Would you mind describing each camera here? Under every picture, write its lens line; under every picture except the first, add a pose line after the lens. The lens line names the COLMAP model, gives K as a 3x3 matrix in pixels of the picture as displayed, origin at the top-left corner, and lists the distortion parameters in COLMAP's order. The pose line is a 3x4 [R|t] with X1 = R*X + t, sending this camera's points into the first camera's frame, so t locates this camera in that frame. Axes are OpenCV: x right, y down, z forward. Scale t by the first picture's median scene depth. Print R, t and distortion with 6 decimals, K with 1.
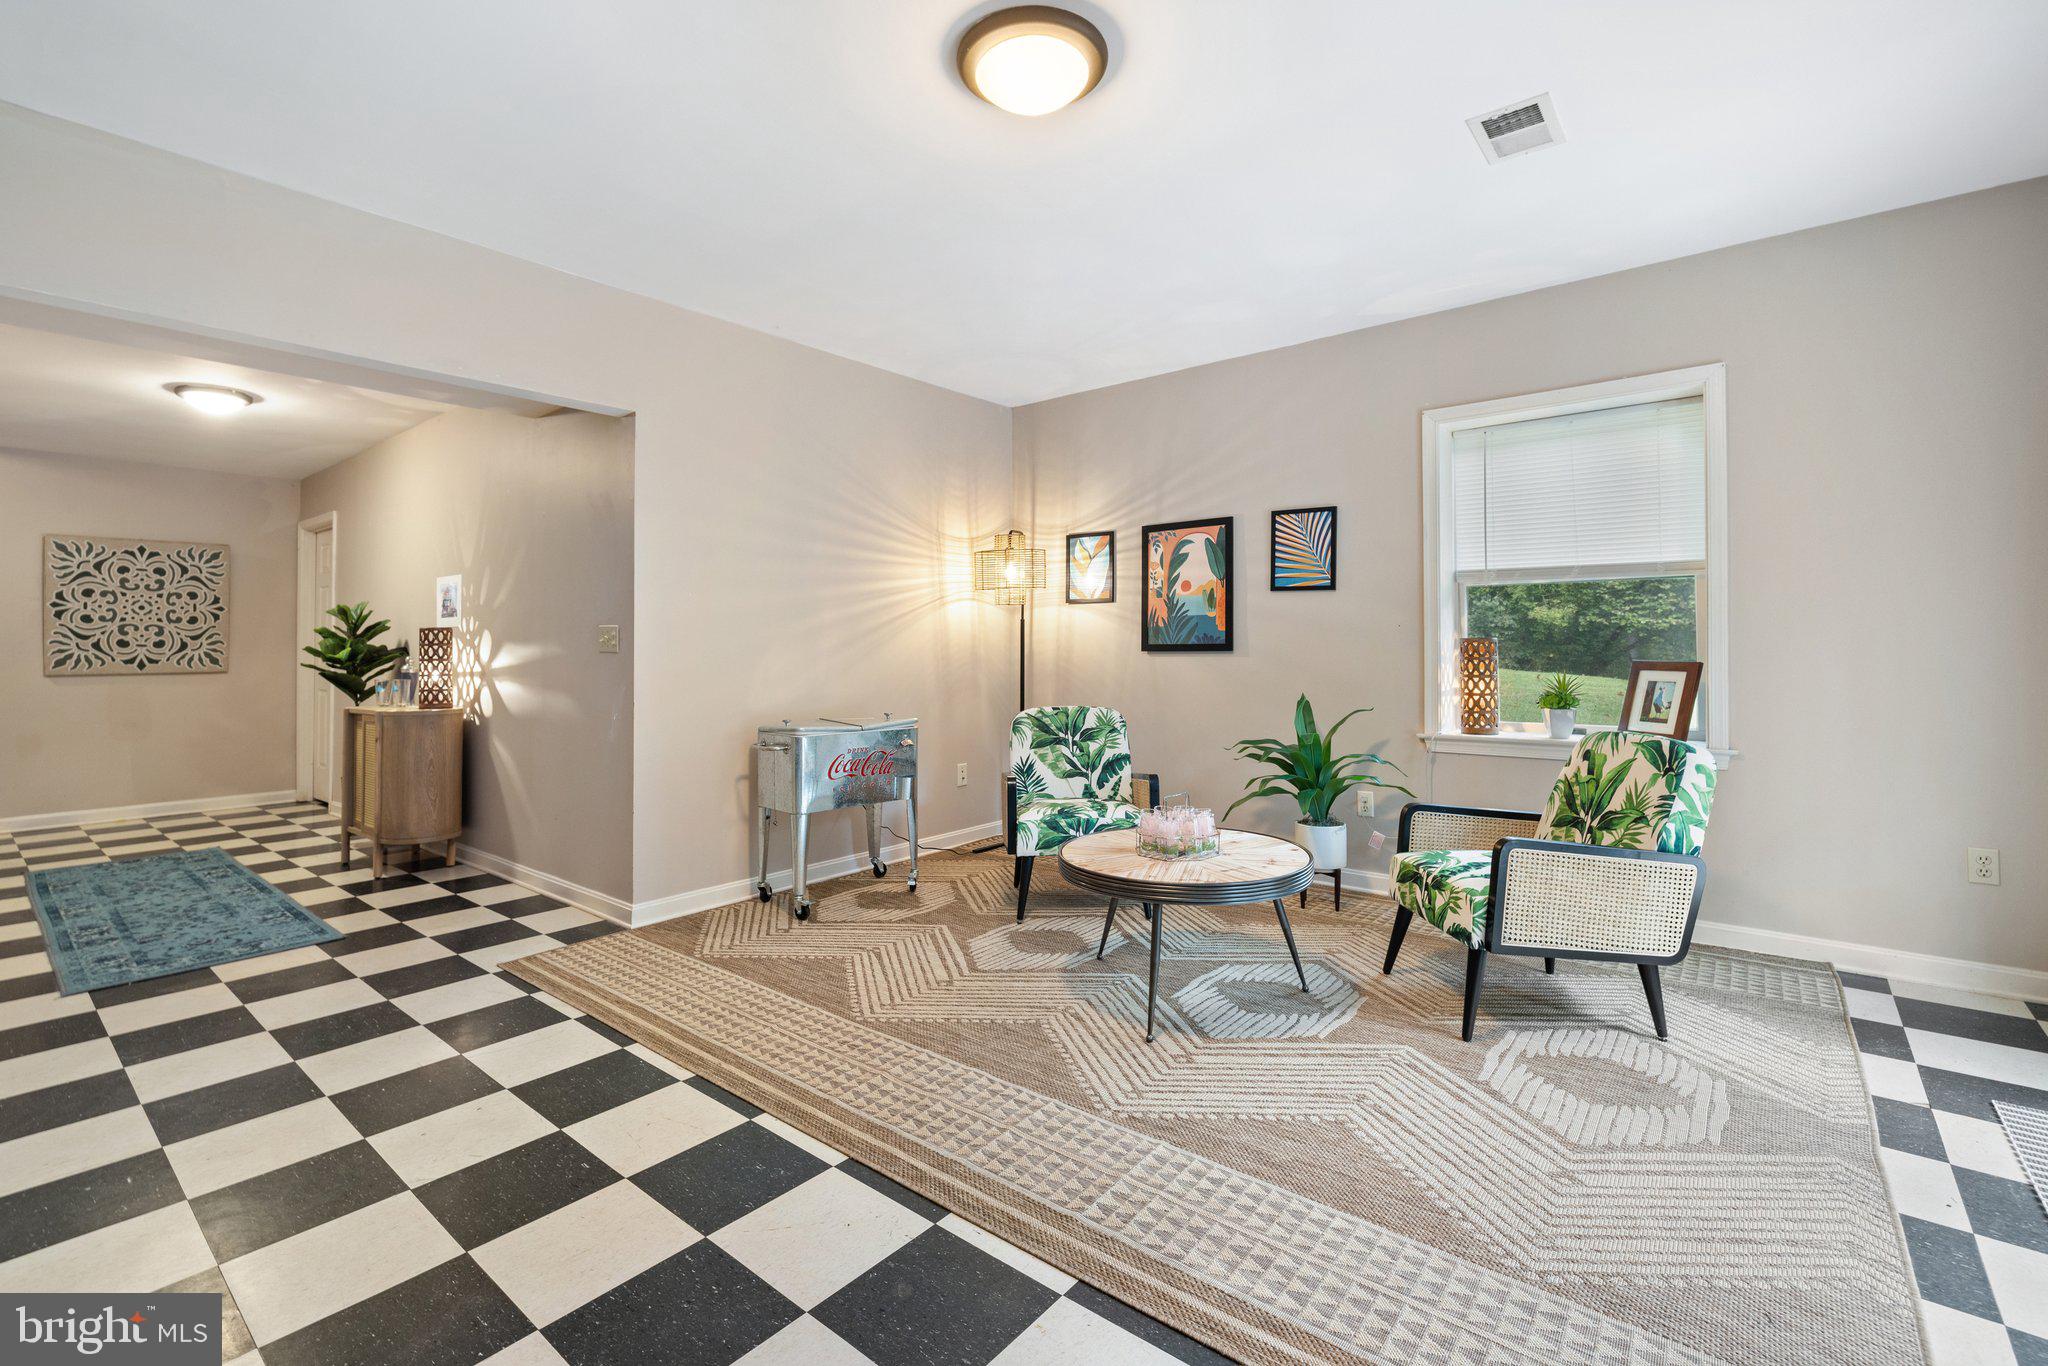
lens RADIAL K [[869.9, 0, 1002.1], [0, 869.9, 639.2], [0, 0, 1]] dist [-0.000753, -0.000352]
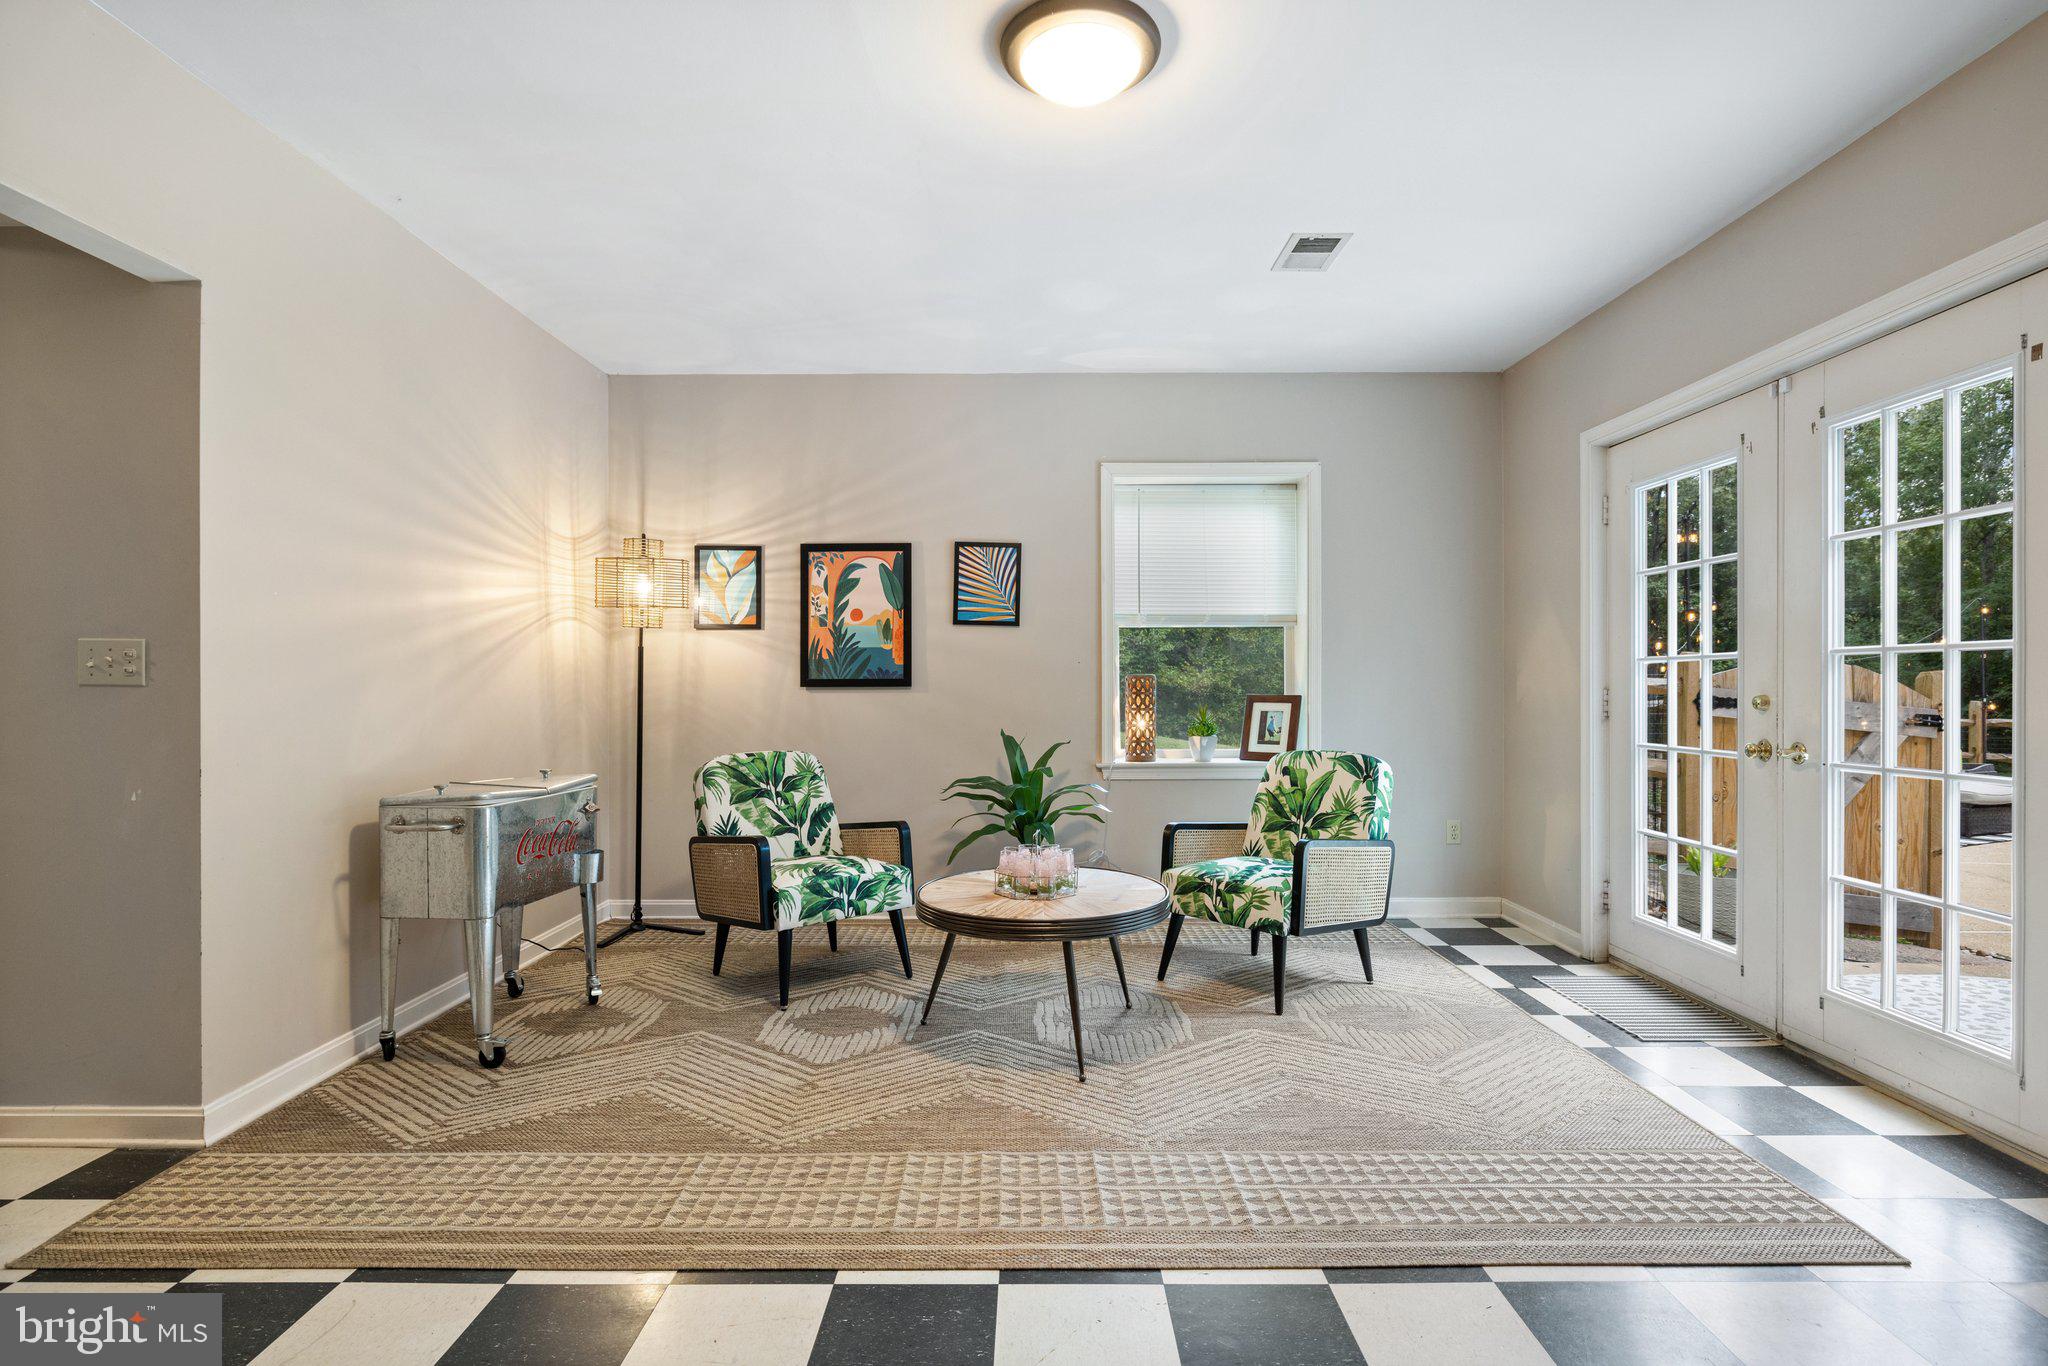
lens RADIAL K [[1002.1, 0, 979.2], [0, 1002.1, 691.8], [0, 0, 1]] dist [-0.004671, 0.000370]
pose [[0.783715, -0.000997, 0.621120, -0.433248], [-0.008506, 0.999888, 0.012338, 0.006515], [-0.621062, -0.014953, 0.783619, 0.132192]]
